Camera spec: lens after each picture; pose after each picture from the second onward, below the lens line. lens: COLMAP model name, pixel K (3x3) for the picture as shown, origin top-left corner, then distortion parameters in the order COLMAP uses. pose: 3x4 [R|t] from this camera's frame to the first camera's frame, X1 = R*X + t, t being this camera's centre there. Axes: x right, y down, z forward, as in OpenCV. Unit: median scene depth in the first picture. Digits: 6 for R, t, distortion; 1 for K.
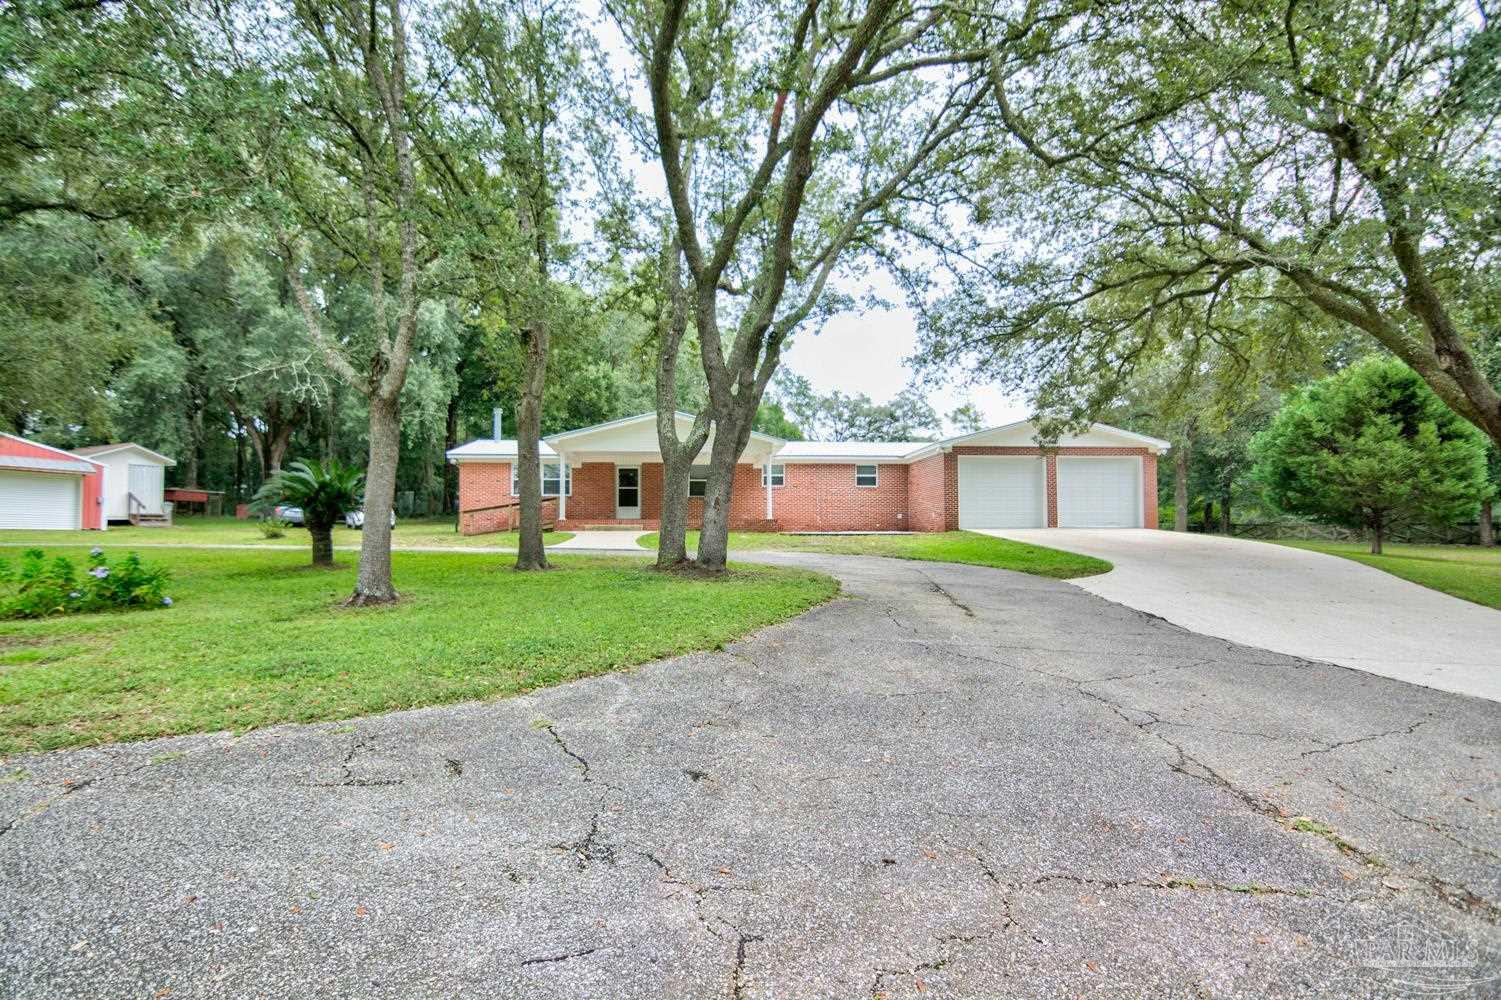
lens RADIAL K [[727.8, 0, 745.6], [0, 727.8, 498.4], [0, 0, 1]] dist [0.010397, -0.007714]
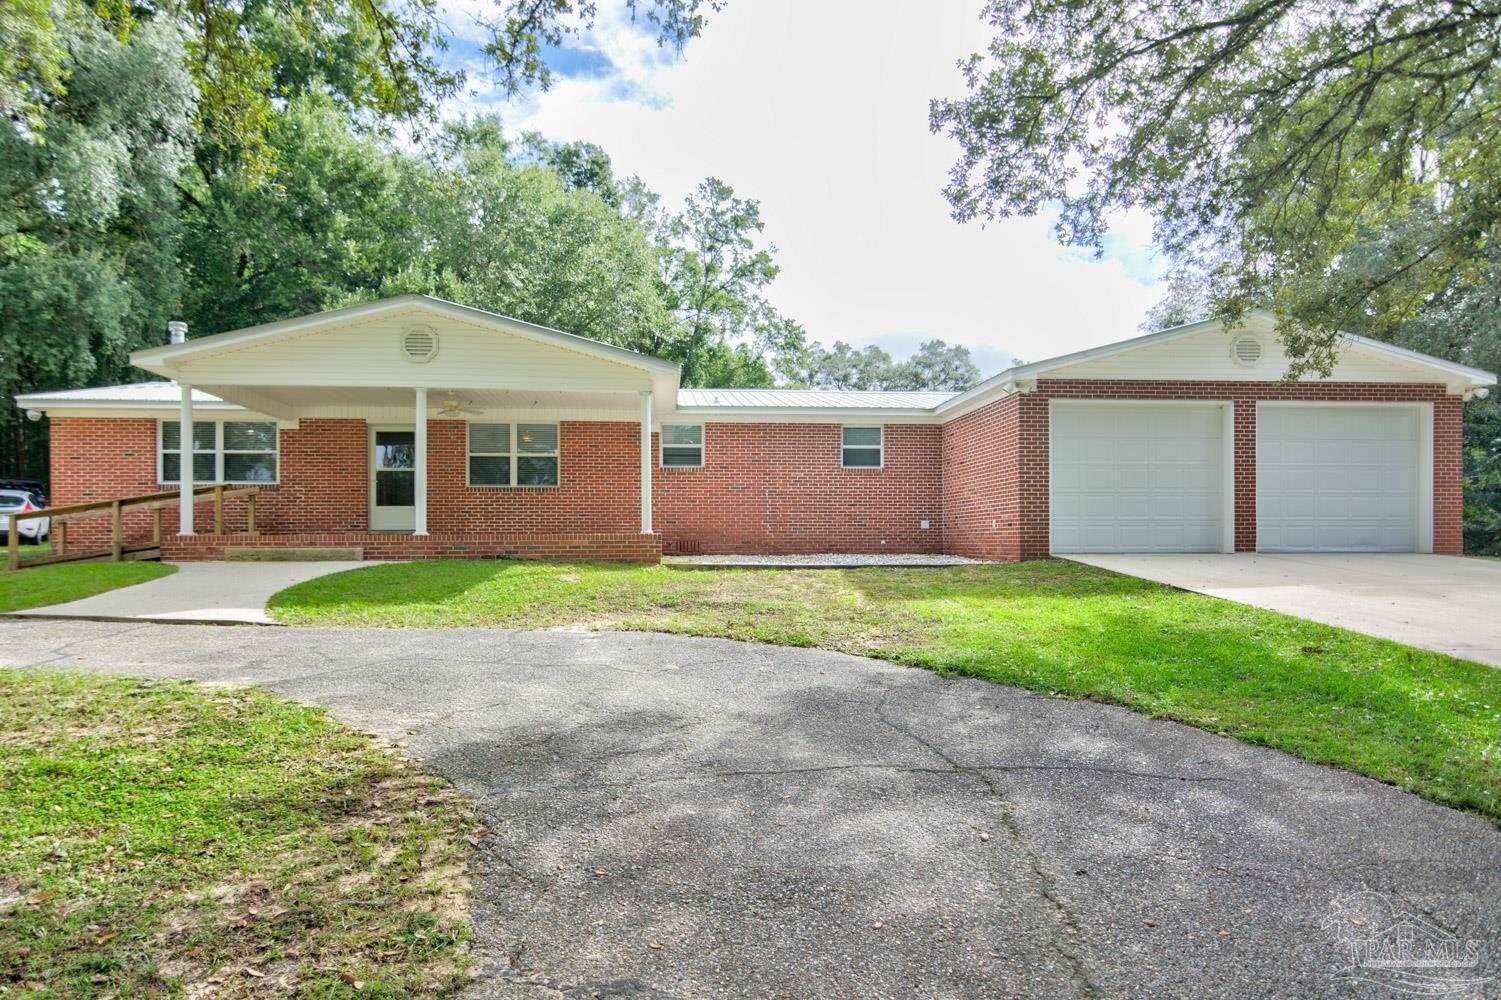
lens RADIAL K [[845.0, 0, 750.4], [0, 845.0, 529.5], [0, 0, 1]] dist [0.008301, -0.001761]
pose [[0.999996, 0.001503, 0.002493, 0.087401], [-0.001611, 0.999032, 0.043963, 0.001427], [-0.002424, -0.043967, 0.999030, 0.405962]]
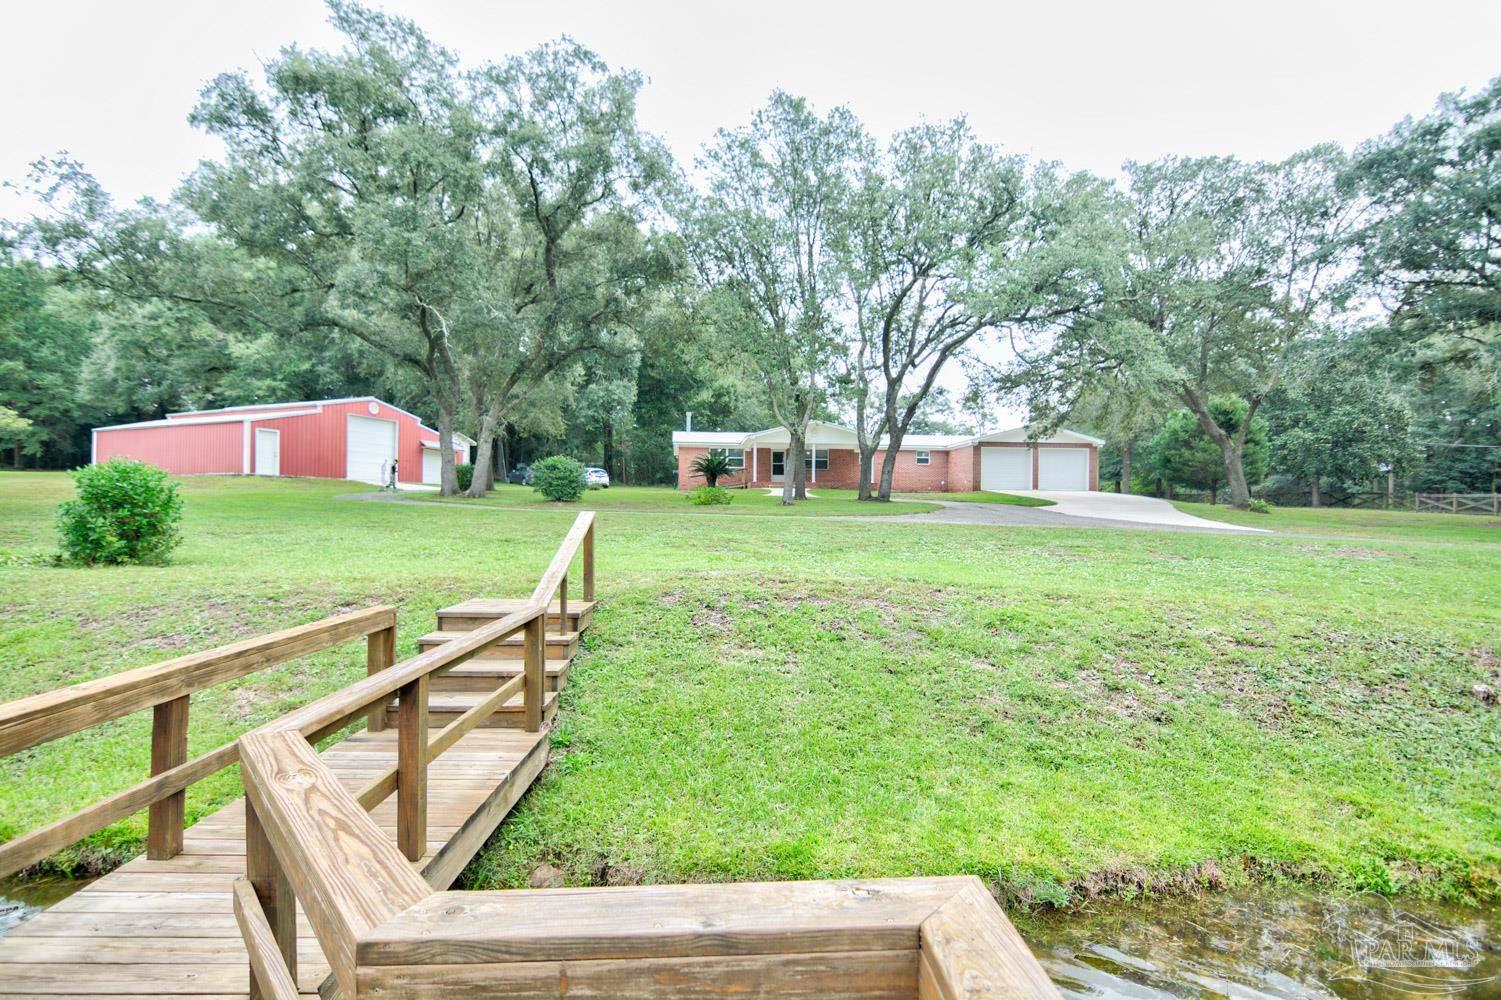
lens RADIAL K [[727.8, 0, 756.3], [0, 727.8, 498.2], [0, 0, 1]] dist [0.010397, -0.007714]
pose [[0.999847, 0.011421, 0.013259, -0.231701], [-0.011885, 0.999300, 0.035463, 0.006457], [-0.012845, -0.035615, 0.999283, -0.634827]]
